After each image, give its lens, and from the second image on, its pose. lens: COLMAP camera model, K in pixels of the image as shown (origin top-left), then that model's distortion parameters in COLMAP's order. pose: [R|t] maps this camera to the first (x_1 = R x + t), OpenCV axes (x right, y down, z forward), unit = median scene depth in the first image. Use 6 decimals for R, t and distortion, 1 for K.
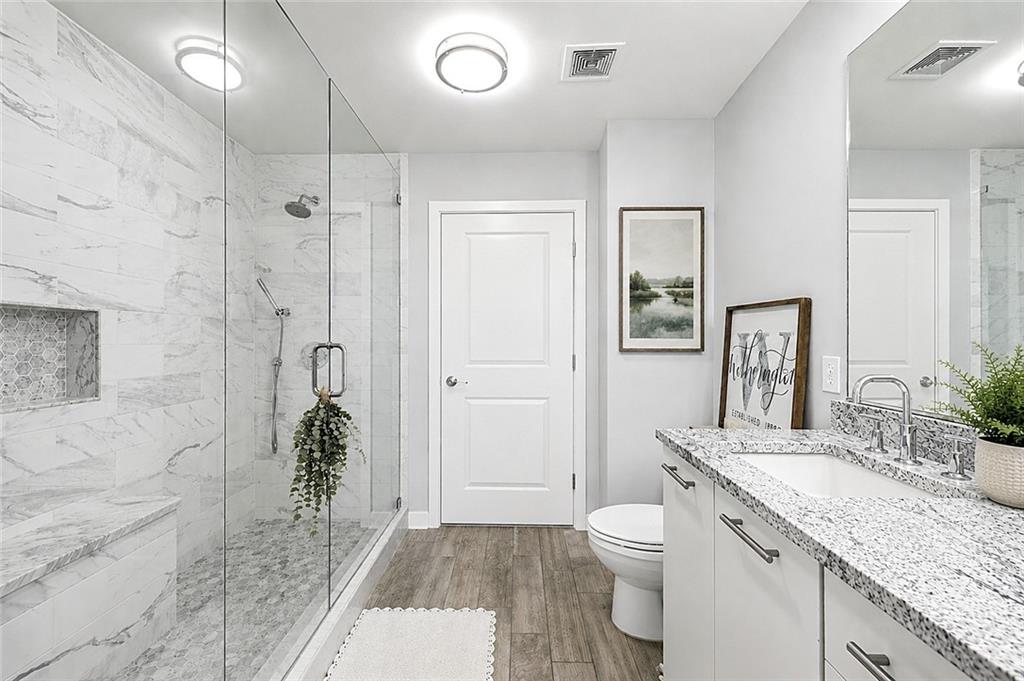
lens RADIAL K [[417.0, 0, 509.7], [0, 417.0, 334.3], [0, 0, 1]] dist [0.001051, 0.000162]
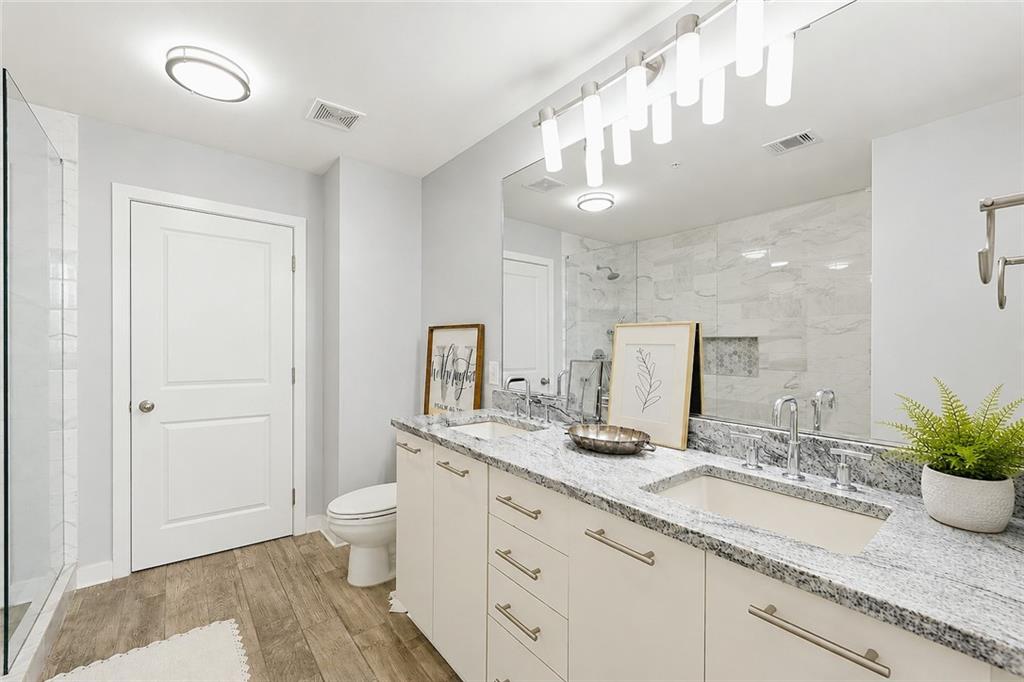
lens RADIAL K [[421.8, 0, 512.0], [0, 421.8, 341.0], [0, 0, 1]] dist [0.001592, 0.000178]
pose [[0.762342, 0.009776, 0.647101, -0.181641], [-0.002045, 0.999917, -0.012698, -0.003457], [-0.647171, 0.008357, 0.762299, -0.222779]]
